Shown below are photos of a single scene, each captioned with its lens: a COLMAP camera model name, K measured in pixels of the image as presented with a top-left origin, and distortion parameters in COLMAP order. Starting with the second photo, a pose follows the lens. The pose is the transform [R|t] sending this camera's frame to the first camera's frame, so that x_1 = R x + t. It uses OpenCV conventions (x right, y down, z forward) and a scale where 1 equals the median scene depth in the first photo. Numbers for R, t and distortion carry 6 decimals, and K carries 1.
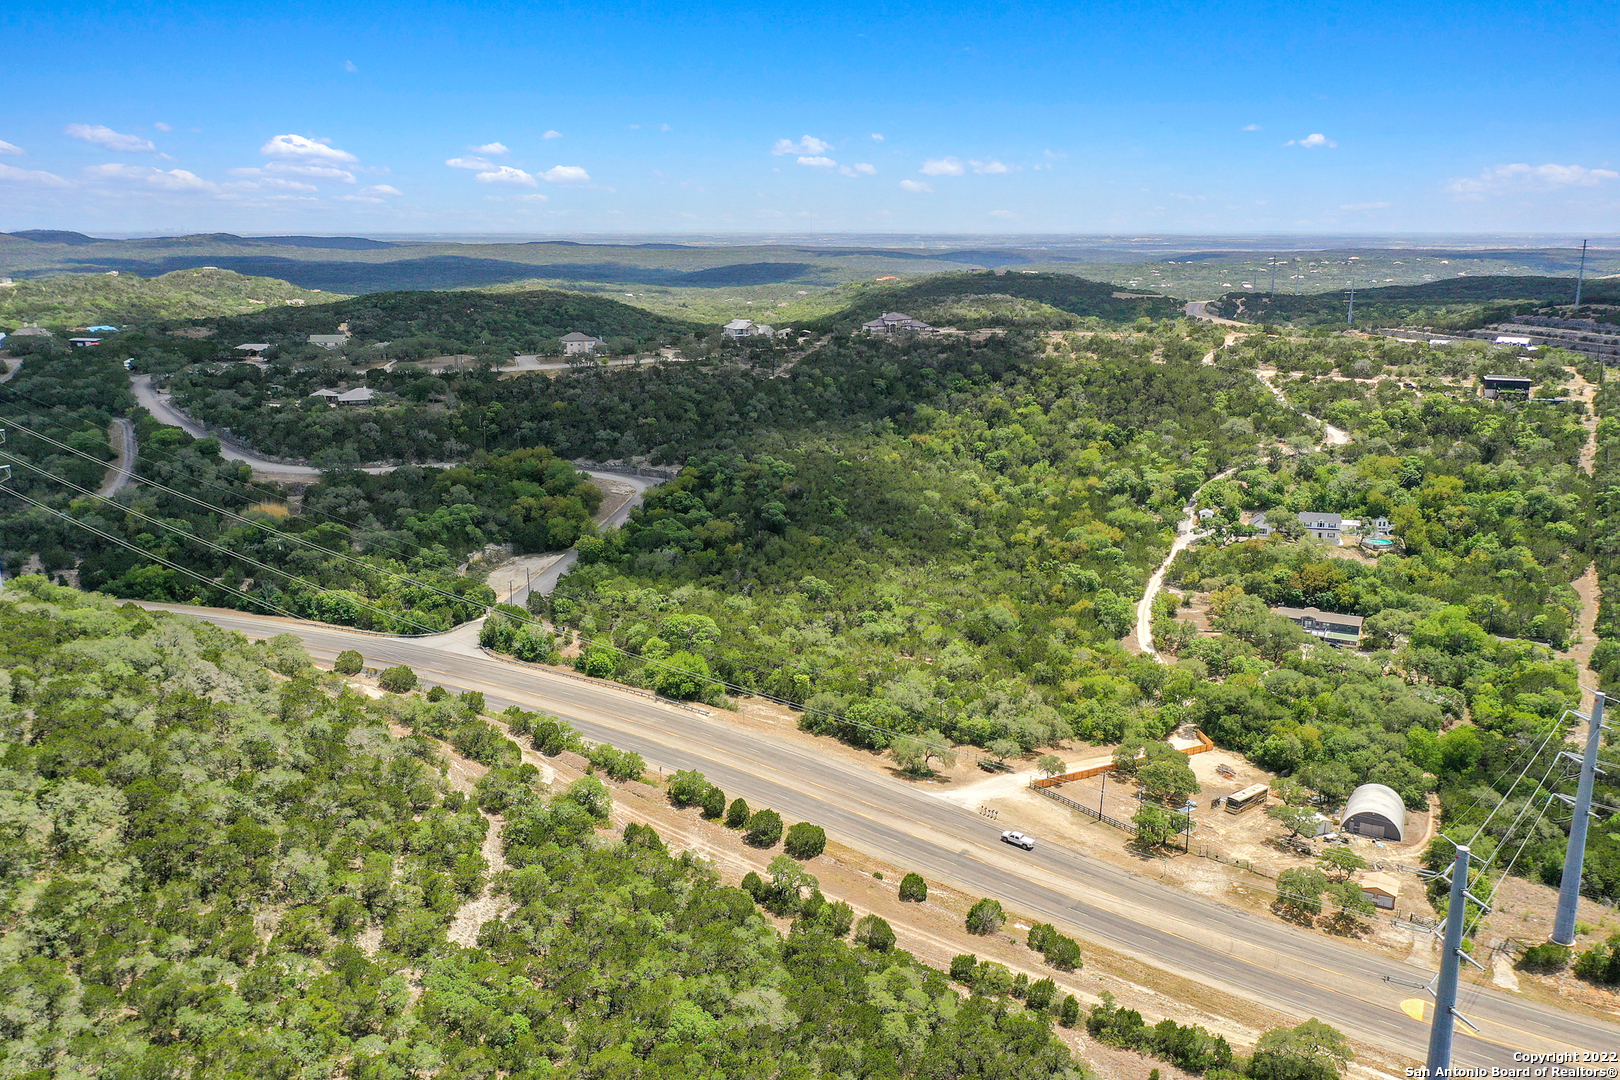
lens RADIAL K [[1273.8, 0, 810.0], [0, 1273.8, 540.0], [0, 0, 1]] dist [-0.004031, -0.001711]
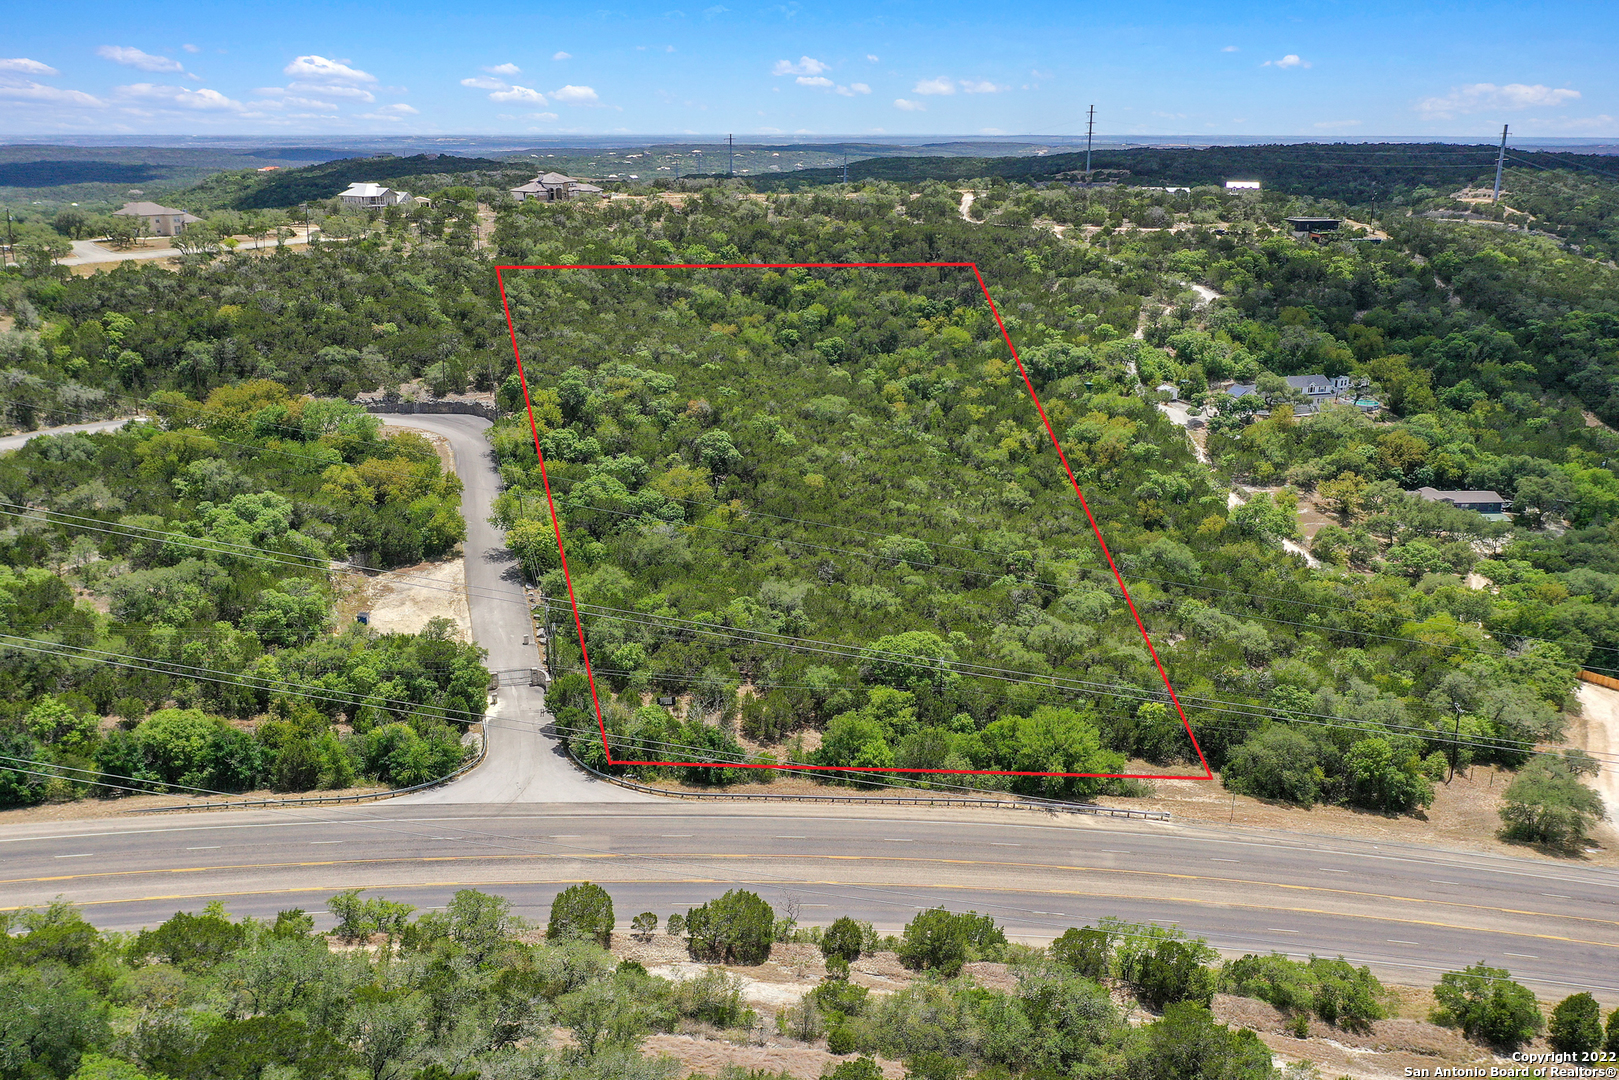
lens RADIAL K [[1335.5, 0, 809.9], [0, 1335.5, 516.5], [0, 0, 1]] dist [-0.011681, -0.006482]
pose [[0.879555, -0.132948, 0.456846, -0.331902], [0.113571, 0.991078, 0.069761, -0.031175], [-0.462045, -0.009474, 0.886806, 0.429825]]
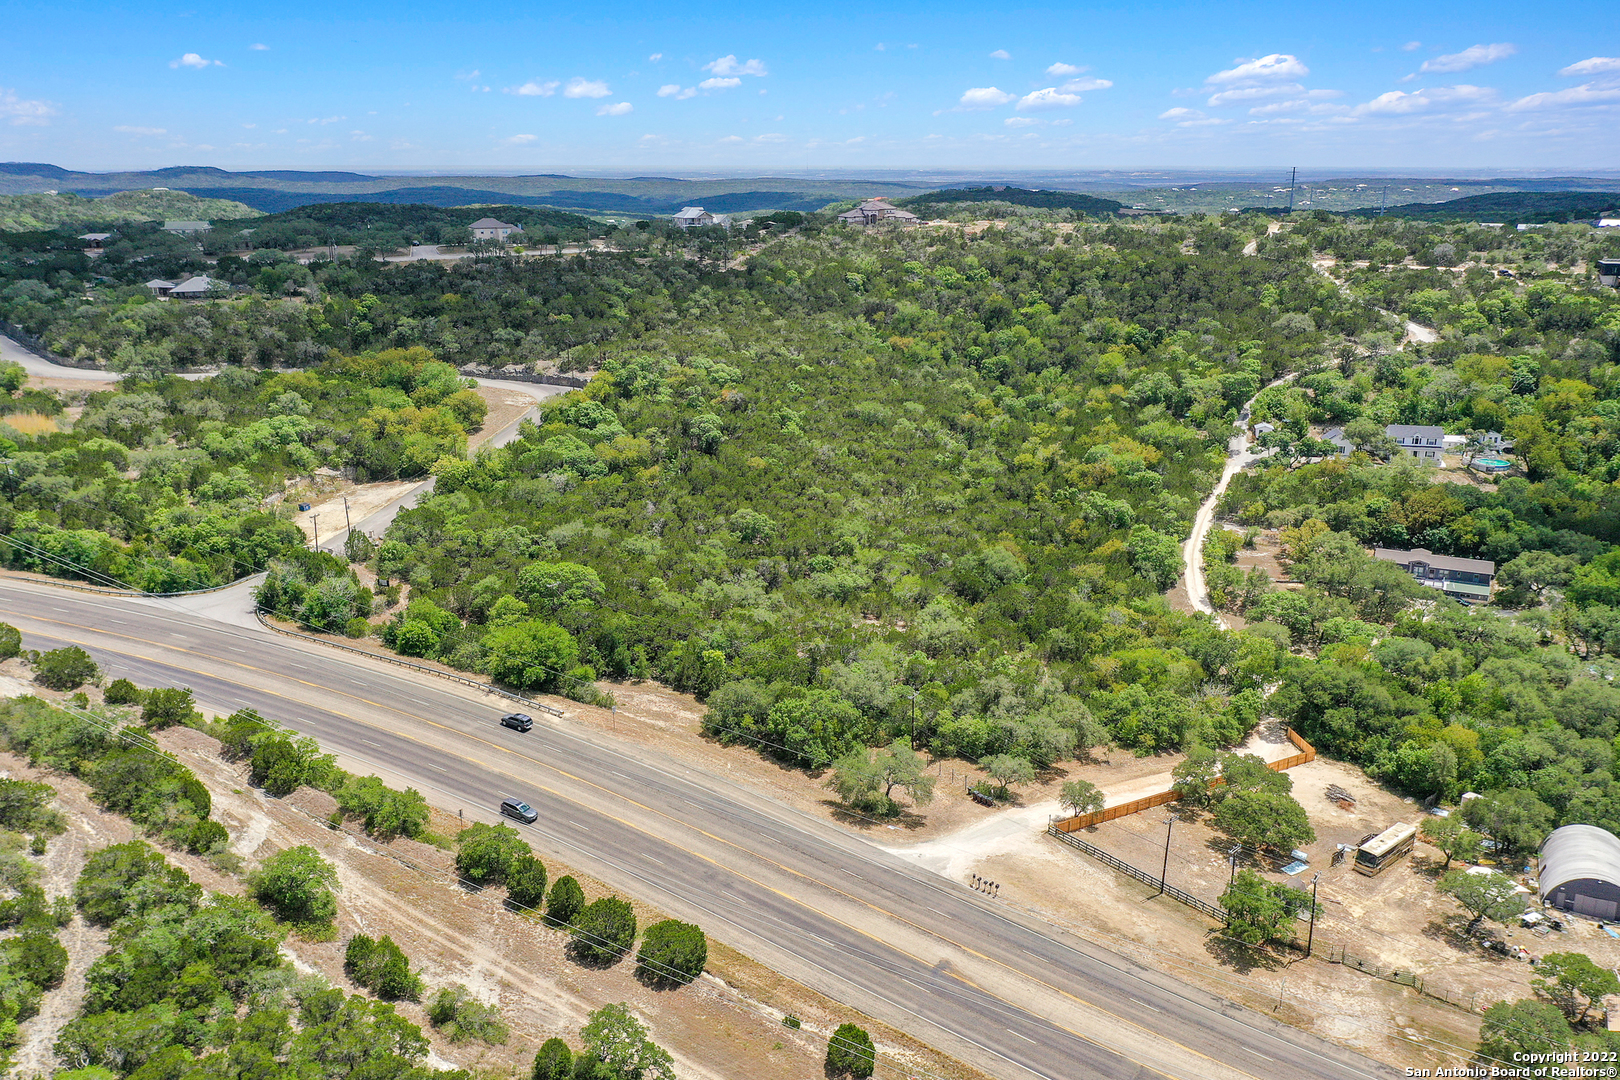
lens RADIAL K [[1273.8, 0, 810.0], [0, 1273.8, 540.0], [0, 0, 1]] dist [-0.004031, -0.001711]
pose [[0.999991, -0.003468, 0.002408, 0.035533], [0.003348, 0.998826, 0.048331, 0.010547], [-0.002573, -0.048322, 0.998828, 0.253579]]
